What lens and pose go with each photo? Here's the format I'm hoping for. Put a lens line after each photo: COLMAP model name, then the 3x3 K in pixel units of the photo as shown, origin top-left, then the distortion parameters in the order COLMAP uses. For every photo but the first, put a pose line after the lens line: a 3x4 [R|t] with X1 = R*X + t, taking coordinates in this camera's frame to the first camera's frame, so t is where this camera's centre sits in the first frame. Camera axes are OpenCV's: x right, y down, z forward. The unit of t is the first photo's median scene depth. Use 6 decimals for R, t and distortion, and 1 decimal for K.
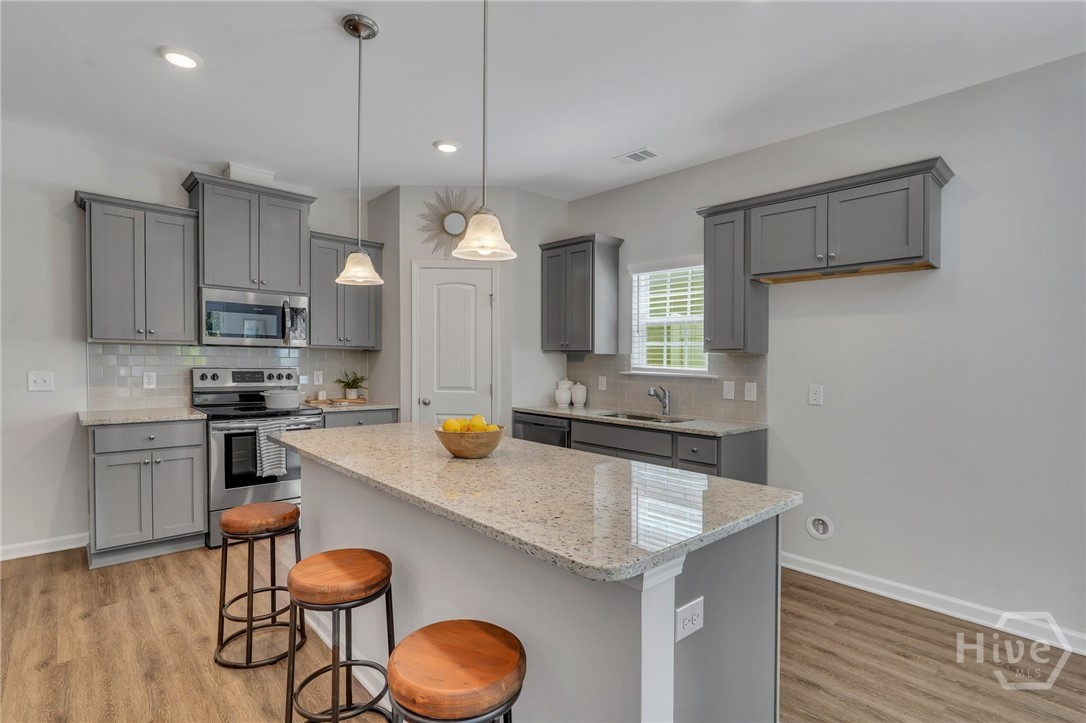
lens RADIAL K [[529.8, 0, 537.0], [0, 529.8, 353.8], [0, 0, 1]] dist [-0.011420, -0.000316]
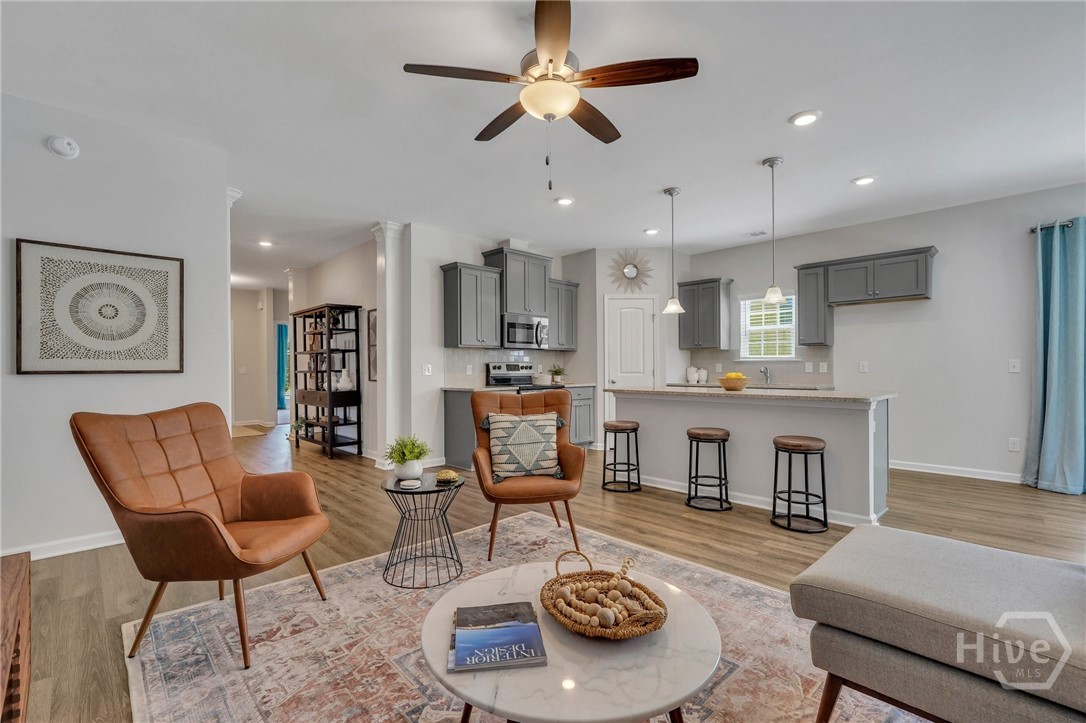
lens RADIAL K [[485.5, 0, 538.4], [0, 485.5, 371.5], [0, 0, 1]] dist [-0.010382, -0.000262]
pose [[0.999353, -0.022108, 0.028369, -0.548550], [0.021588, 0.999596, 0.018513, 0.031594], [-0.028766, -0.017888, 0.999426, -0.549782]]
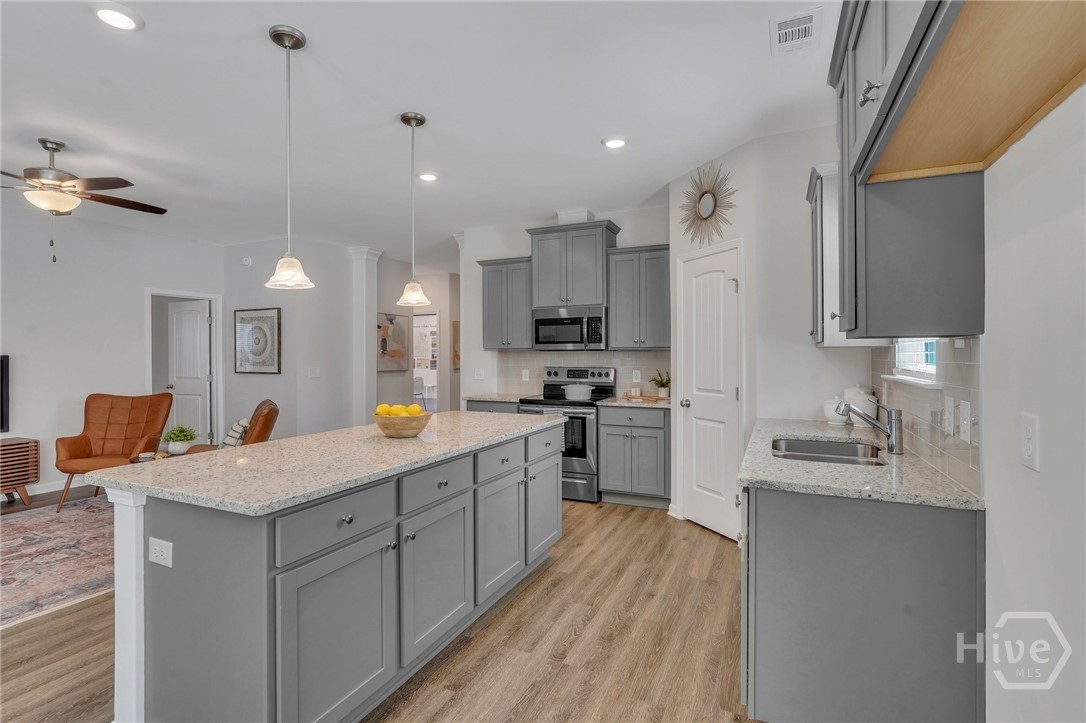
lens RADIAL K [[504.1, 0, 540.5], [0, 504.1, 353.8], [0, 0, 1]] dist [-0.038041, 0.000140]
pose [[0.399604, -0.023149, -0.916396, 0.576066], [0.017709, 0.999689, -0.017531, 0.015370], [0.916517, -0.009223, 0.399890, 0.461848]]
